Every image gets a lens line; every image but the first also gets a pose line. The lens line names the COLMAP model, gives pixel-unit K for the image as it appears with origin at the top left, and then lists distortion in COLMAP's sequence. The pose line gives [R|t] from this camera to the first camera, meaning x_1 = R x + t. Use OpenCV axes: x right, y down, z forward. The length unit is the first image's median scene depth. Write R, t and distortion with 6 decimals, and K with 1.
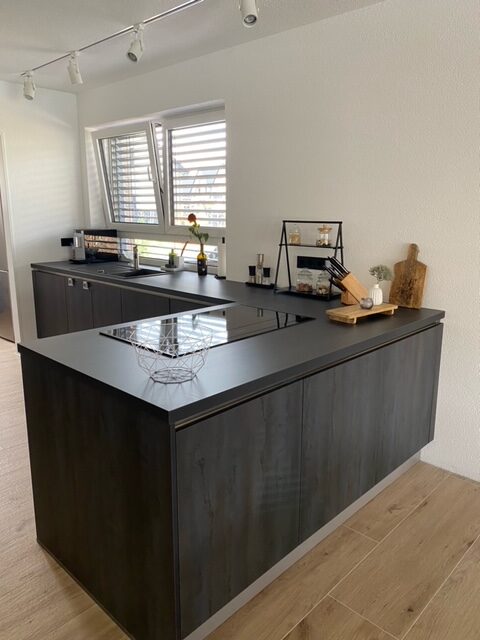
lens RADIAL K [[495.3, 0, 248.5], [0, 495.3, 321.4], [0, 0, 1]] dist [0.013805, -0.004374]
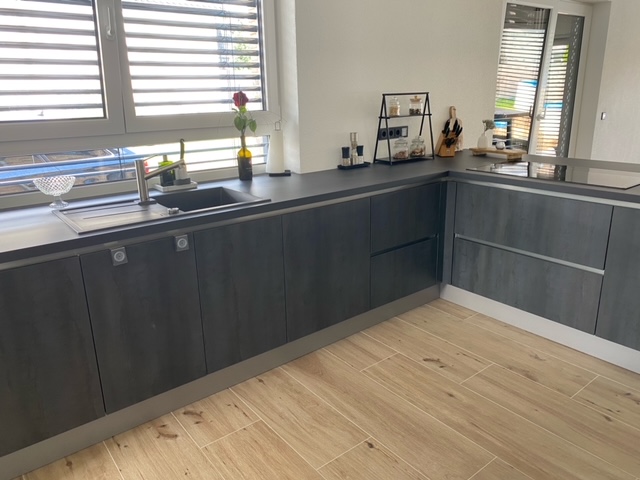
lens RADIAL K [[495.3, 0, 320.0], [0, 495.3, 240.0], [0, 0, 1]] dist [0.013805, -0.004374]
pose [[0.154692, -0.293217, 0.943448, -1.001406], [0.246379, 0.936221, 0.250574, -0.210539], [-0.956749, 0.193684, 0.217069, 0.961749]]
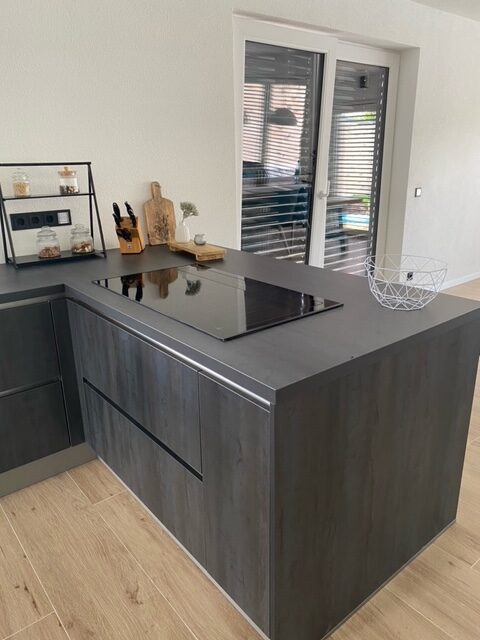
lens RADIAL K [[495.3, 0, 248.5], [0, 495.3, 321.4], [0, 0, 1]] dist [0.013805, -0.004374]
pose [[0.132169, -0.325761, 0.936168, -0.599051], [0.232377, 0.928317, 0.290222, -0.119978], [-0.963604, 0.179185, 0.198394, 0.563601]]
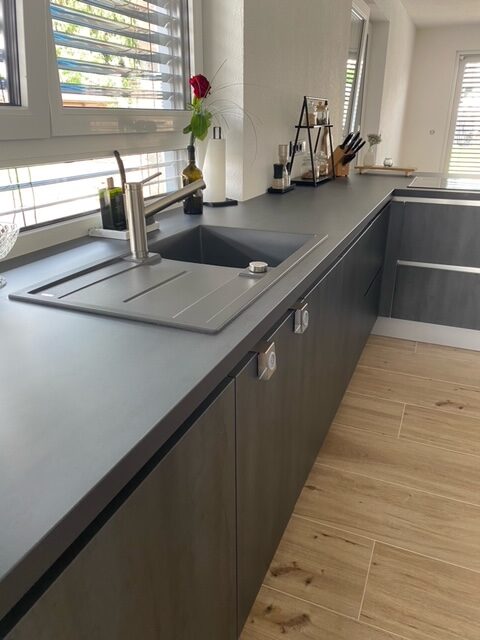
lens RADIAL K [[495.3, 0, 248.5], [0, 495.3, 321.4], [0, 0, 1]] dist [0.013805, -0.004374]
pose [[-0.356405, -0.361150, 0.861711, -0.739104], [0.205558, 0.869370, 0.449379, -0.268113], [-0.911439, 0.337293, -0.235611, 1.402084]]
